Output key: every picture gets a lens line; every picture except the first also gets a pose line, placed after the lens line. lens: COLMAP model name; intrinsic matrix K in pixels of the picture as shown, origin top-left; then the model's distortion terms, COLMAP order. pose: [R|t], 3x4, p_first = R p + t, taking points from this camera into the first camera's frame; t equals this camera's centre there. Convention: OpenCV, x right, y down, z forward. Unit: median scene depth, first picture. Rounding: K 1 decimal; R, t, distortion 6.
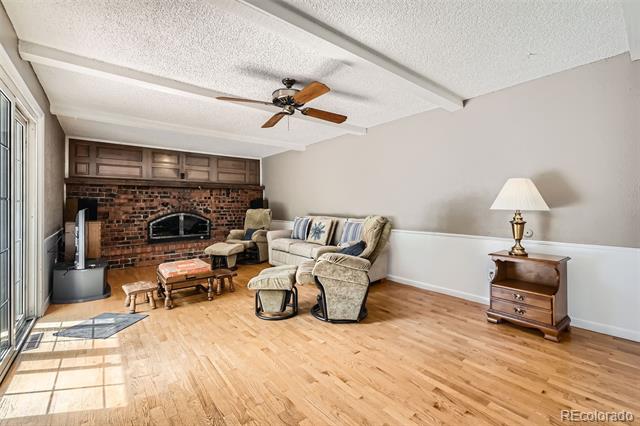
lens RADIAL K [[274.8, 0, 321.0], [0, 274.8, 205.4], [0, 0, 1]] dist [0.000293, 0.000093]
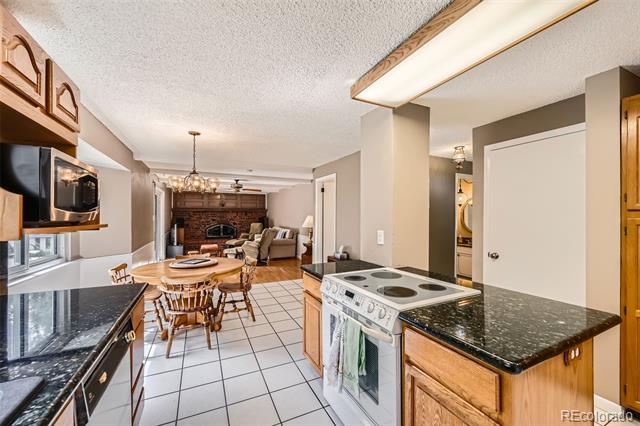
lens RADIAL K [[255.6, 0, 319.2], [0, 255.6, 216.9], [0, 0, 1]] dist [-0.000229, 0.000023]
pose [[0.971785, 0.005677, -0.235802, 0.633284], [-0.004639, 0.999977, 0.004956, -0.041135], [0.235825, -0.003722, 0.971788, -0.644341]]
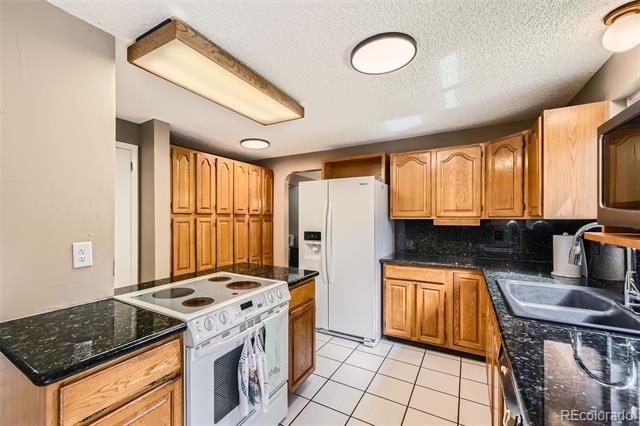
lens RADIAL K [[255.6, 0, 319.2], [0, 255.6, 216.9], [0, 0, 1]] dist [-0.000229, 0.000023]
pose [[-0.372816, 0.005670, 0.927888, -2.045385], [-0.003860, 0.999963, -0.007661, -0.026390], [-0.927897, -0.006437, -0.372781, 2.182070]]
